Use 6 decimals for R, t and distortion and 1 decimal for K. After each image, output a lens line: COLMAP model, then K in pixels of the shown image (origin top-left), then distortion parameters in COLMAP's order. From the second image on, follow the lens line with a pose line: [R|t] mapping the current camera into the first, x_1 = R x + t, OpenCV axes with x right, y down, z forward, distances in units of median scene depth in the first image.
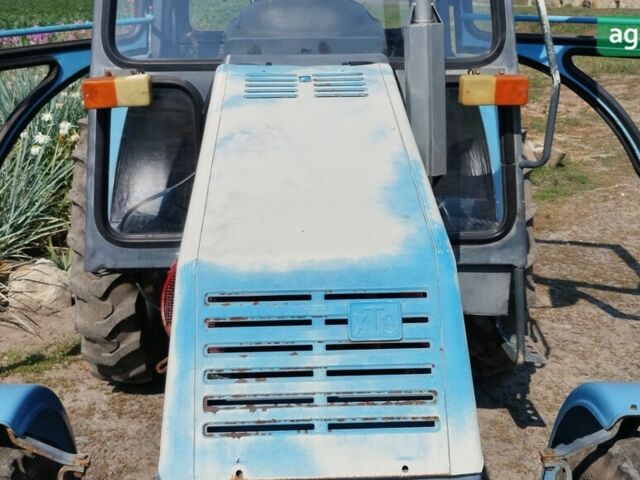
lens RADIAL K [[849.8, 0, 320.0], [0, 849.8, 240.0], [0, 0, 1]] dist [0.016205, 0.001394]
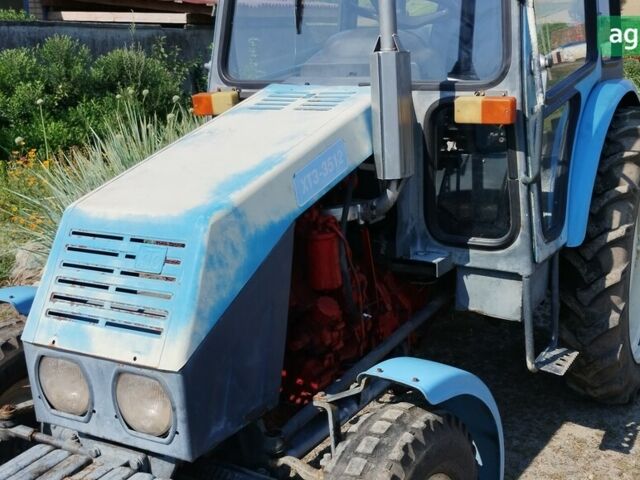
lens RADIAL K [[849.8, 0, 320.0], [0, 849.8, 240.0], [0, 0, 1]] dist [0.016205, 0.001394]
pose [[0.848234, 0.106671, -0.518768, 1.042400], [-0.120320, 0.992708, 0.007388, 0.017407], [0.515773, 0.056151, 0.854883, -0.086966]]
